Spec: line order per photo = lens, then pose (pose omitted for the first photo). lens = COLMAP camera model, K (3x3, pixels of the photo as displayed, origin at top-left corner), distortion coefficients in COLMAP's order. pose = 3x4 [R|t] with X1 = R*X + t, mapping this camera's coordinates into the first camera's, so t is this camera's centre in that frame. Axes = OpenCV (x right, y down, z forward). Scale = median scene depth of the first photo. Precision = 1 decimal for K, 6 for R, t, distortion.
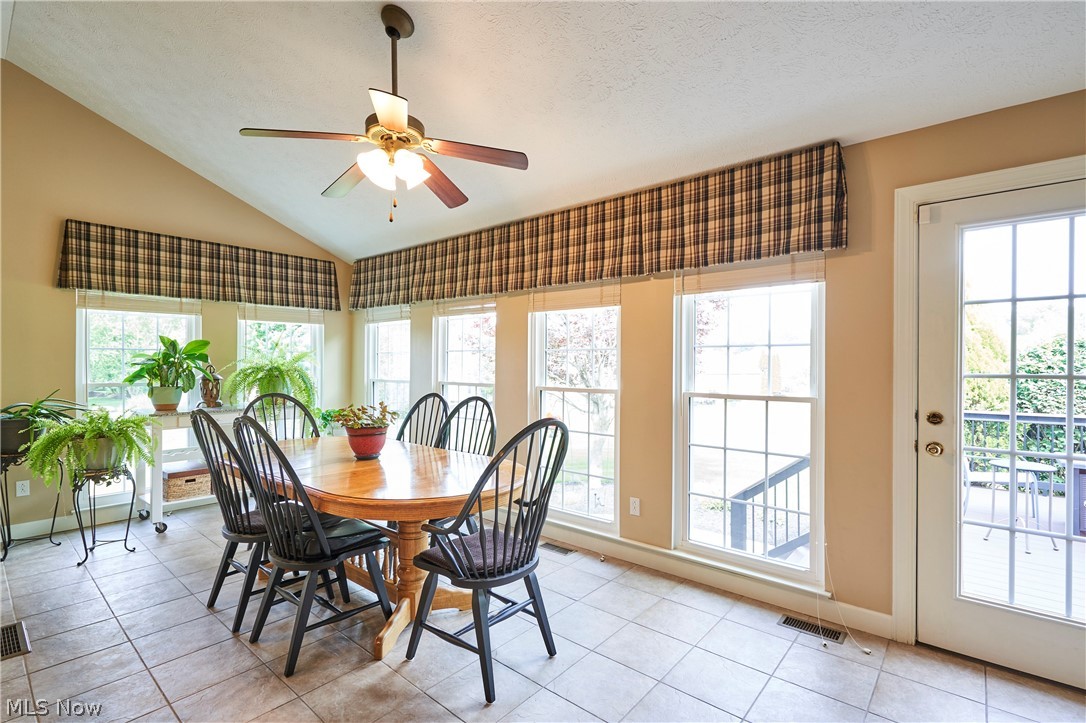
lens RADIAL K [[504.5, 0, 538.3], [0, 504.5, 365.2], [0, 0, 1]] dist [-0.001247, 0.000251]
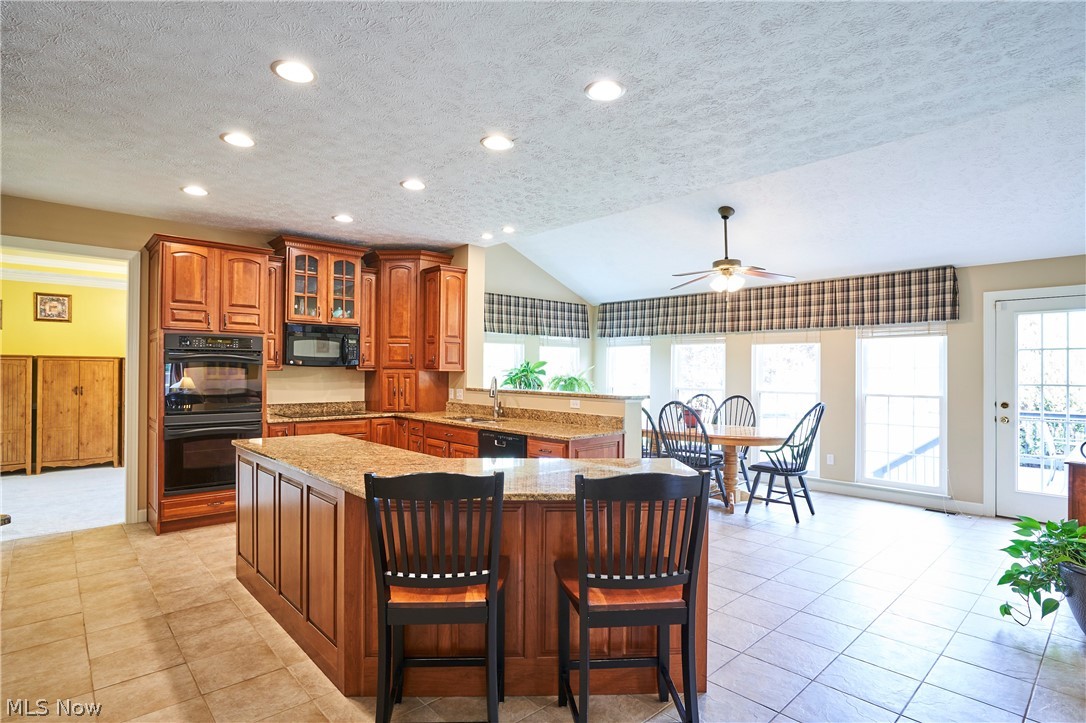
lens RADIAL K [[552.9, 0, 544.0], [0, 552.9, 364.2], [0, 0, 1]] dist [-0.016663, 0.002931]
pose [[0.994856, 0.001390, -0.101290, -0.663221], [-0.002768, 0.999905, -0.013469, -0.020894], [0.101261, 0.013680, 0.994766, -1.094876]]
